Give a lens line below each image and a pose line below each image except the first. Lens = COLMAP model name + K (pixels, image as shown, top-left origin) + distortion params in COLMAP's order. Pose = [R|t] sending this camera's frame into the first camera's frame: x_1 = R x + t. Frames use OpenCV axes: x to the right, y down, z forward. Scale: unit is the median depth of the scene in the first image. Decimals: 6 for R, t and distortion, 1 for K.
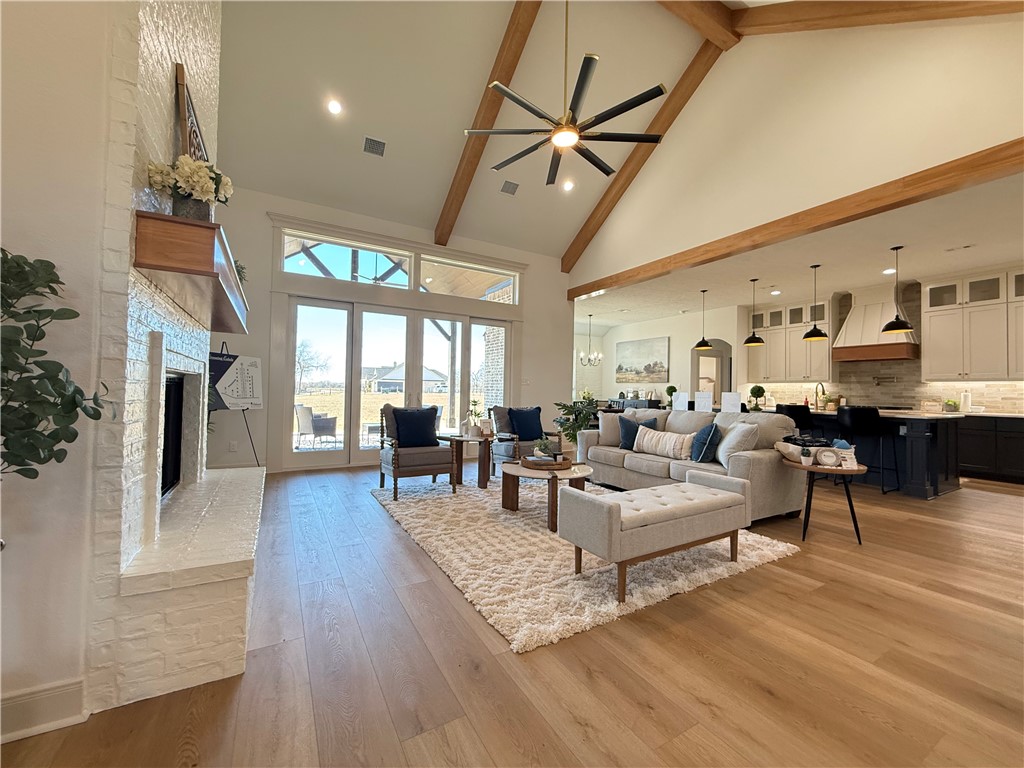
lens RADIAL K [[405.5, 0, 512.0], [0, 405.5, 384.0], [0, 0, 1]] dist [-0.000474, 0.000228]
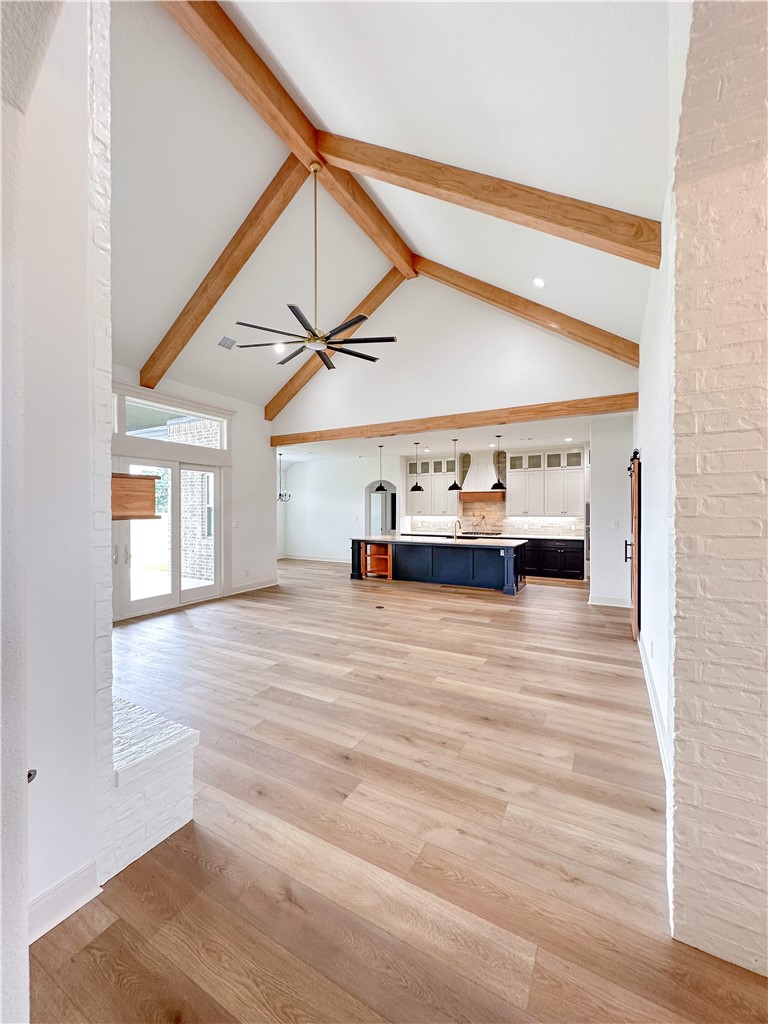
lens RADIAL K [[405.3, 0, 384.0], [0, 405.3, 512.0], [0, 0, 1]] dist [0.001826, 0.000151]
pose [[0.861082, -0.023791, 0.507910, -0.178618], [0.007854, 0.999408, 0.033499, -0.075120], [-0.508406, -0.024856, 0.860759, -0.099394]]
